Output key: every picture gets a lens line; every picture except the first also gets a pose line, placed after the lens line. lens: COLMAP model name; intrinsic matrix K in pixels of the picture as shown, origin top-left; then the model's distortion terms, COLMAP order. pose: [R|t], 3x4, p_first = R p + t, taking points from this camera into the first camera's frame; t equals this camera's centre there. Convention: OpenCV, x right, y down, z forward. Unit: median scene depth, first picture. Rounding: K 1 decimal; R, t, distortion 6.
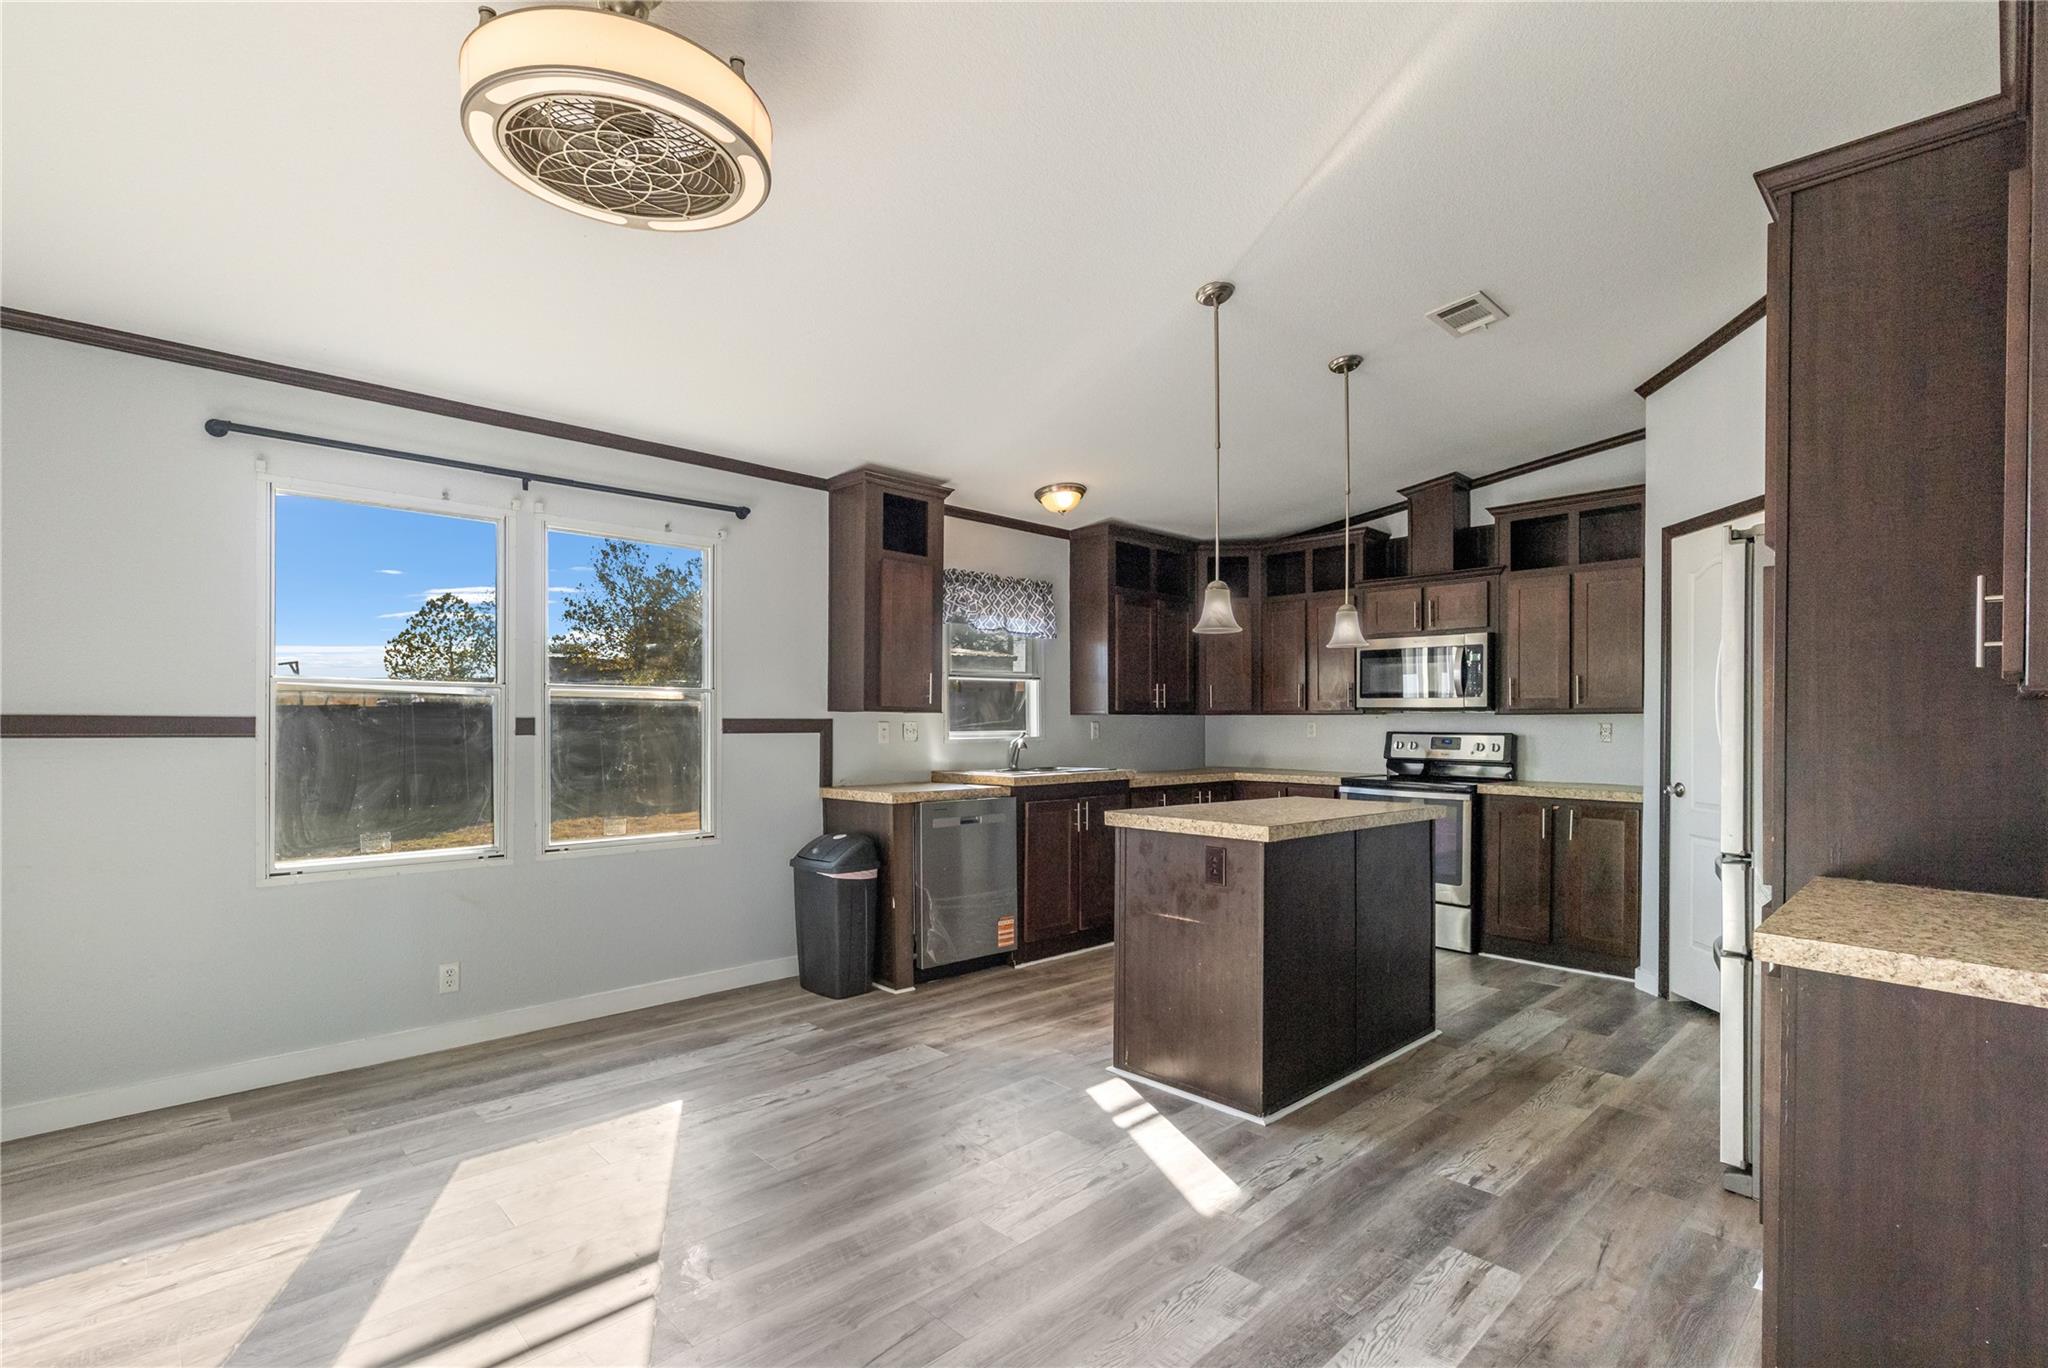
lens RADIAL K [[948.9, 0, 1023.4], [0, 948.9, 729.2], [0, 0, 1]] dist [0.003715, 0.000555]
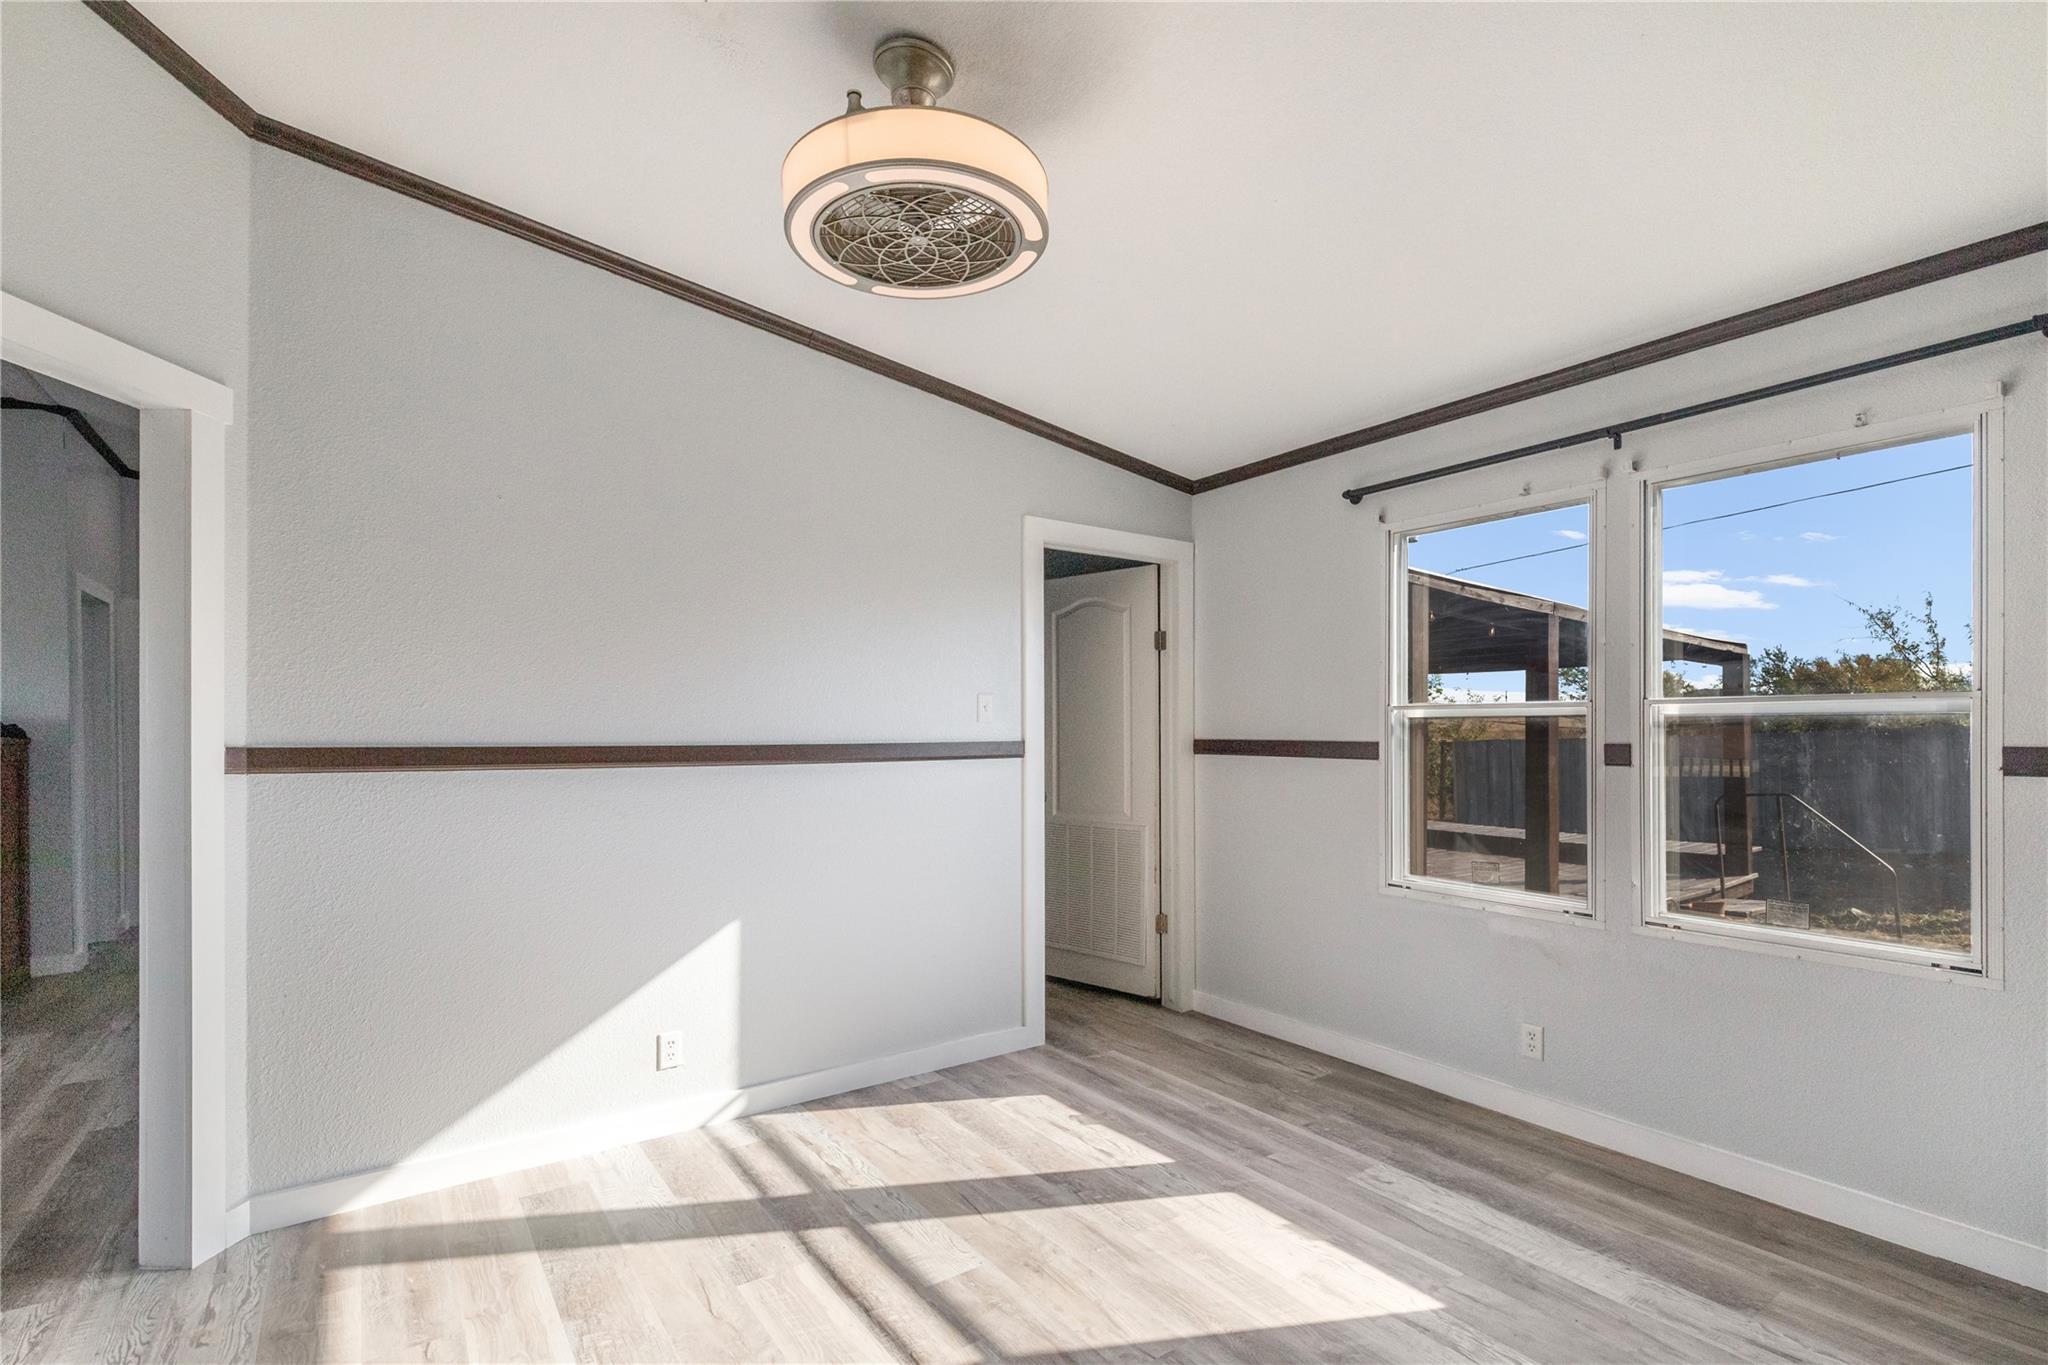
lens RADIAL K [[948.9, 0, 1023.4], [0, 948.9, 727.7], [0, 0, 1]] dist [0.003715, 0.000555]
pose [[-0.158323, -0.012884, -0.987303, 0.364659], [-0.008759, 0.999894, -0.011644, -0.011997], [0.987349, 0.006804, -0.158419, 0.741709]]
